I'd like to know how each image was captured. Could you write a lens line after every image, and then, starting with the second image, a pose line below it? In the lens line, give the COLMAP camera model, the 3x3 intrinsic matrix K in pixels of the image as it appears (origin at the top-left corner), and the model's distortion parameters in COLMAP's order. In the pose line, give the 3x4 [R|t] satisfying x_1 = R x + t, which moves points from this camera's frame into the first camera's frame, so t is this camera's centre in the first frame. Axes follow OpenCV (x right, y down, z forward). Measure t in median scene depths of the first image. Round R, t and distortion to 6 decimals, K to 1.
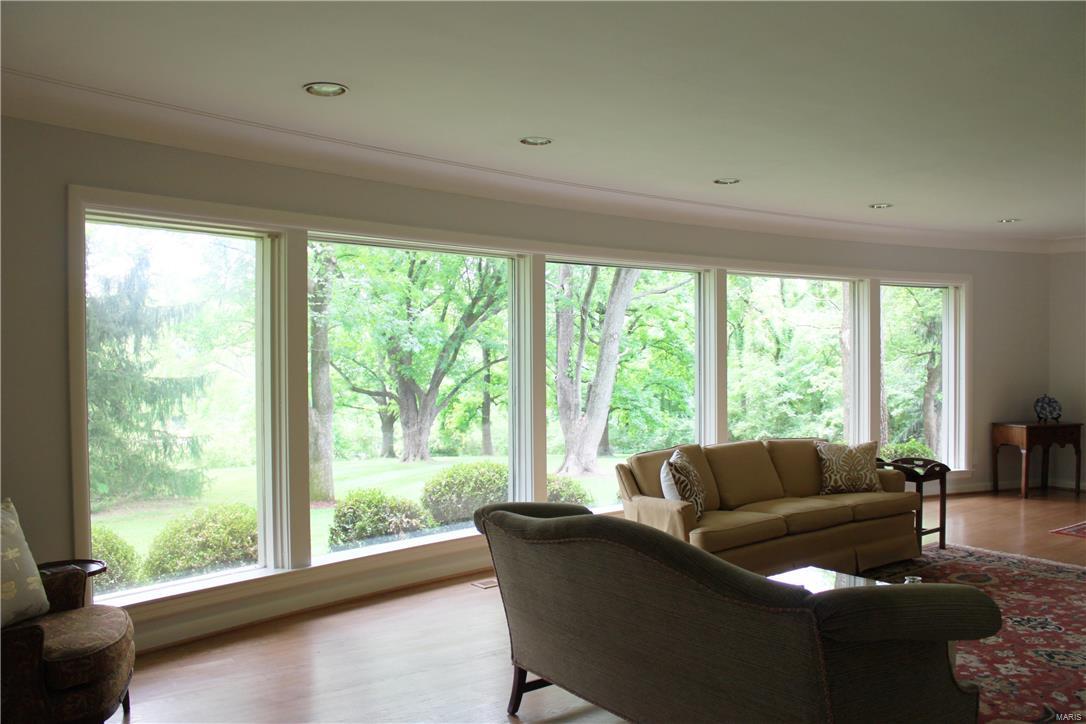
lens RADIAL K [[911.4, 0, 543.5], [0, 911.4, 370.6], [0, 0, 1]] dist [-0.147623, 0.127653]
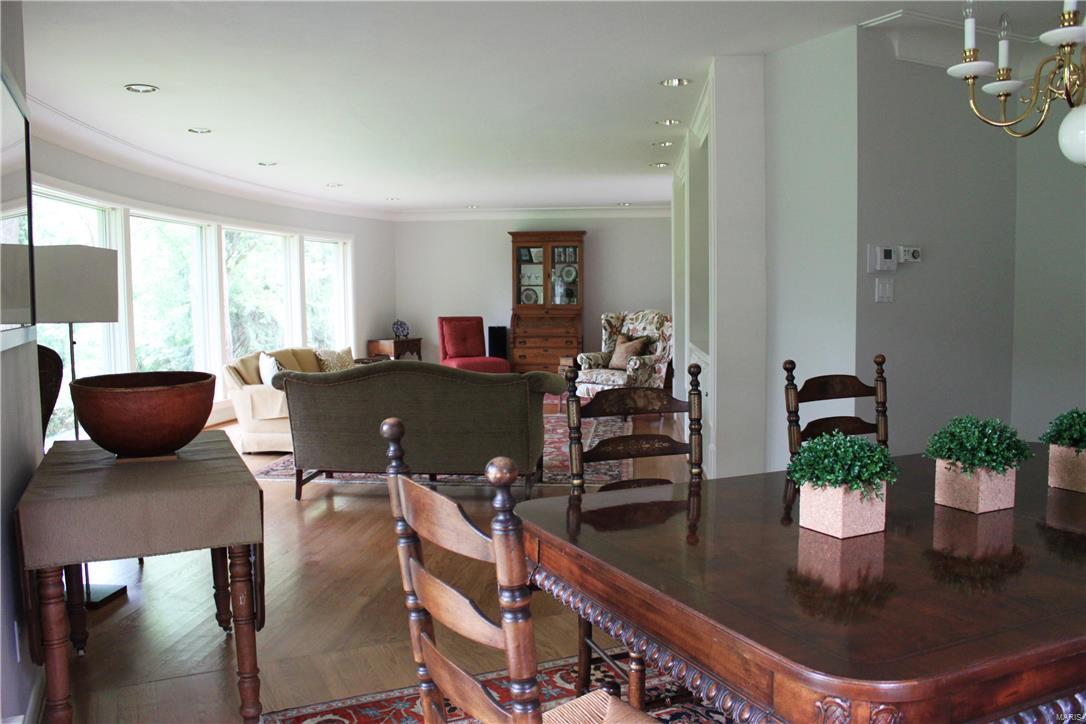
lens RADIAL K [[911.4, 0, 538.3], [0, 911.4, 368.6], [0, 0, 1]] dist [-0.147623, 0.127653]
pose [[0.672448, -0.062235, 0.737523, -0.448421], [0.025012, 0.997800, 0.061394, 0.026463], [-0.739721, -0.022837, 0.672526, -0.203611]]
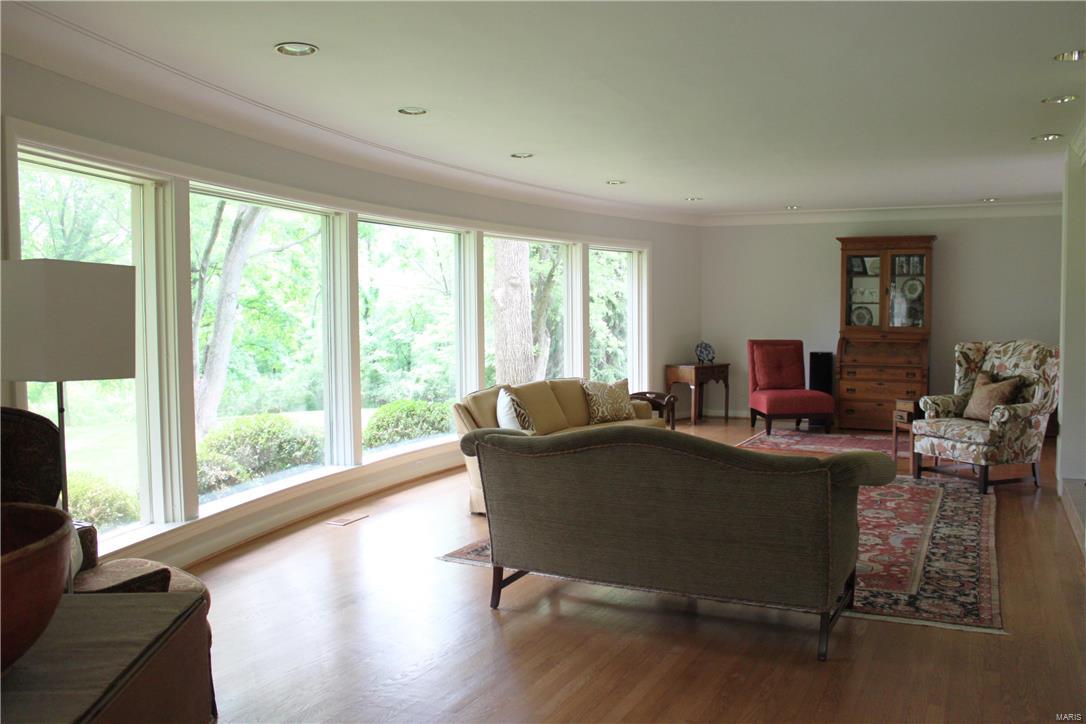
lens RADIAL K [[911.4, 0, 542.8], [0, 911.4, 362.8], [0, 0, 1]] dist [-0.147623, 0.127653]
pose [[0.891836, -0.027832, 0.451502, -0.241582], [0.011919, 0.999205, 0.038051, 0.008102], [-0.452202, -0.028554, 0.891458, -0.037756]]
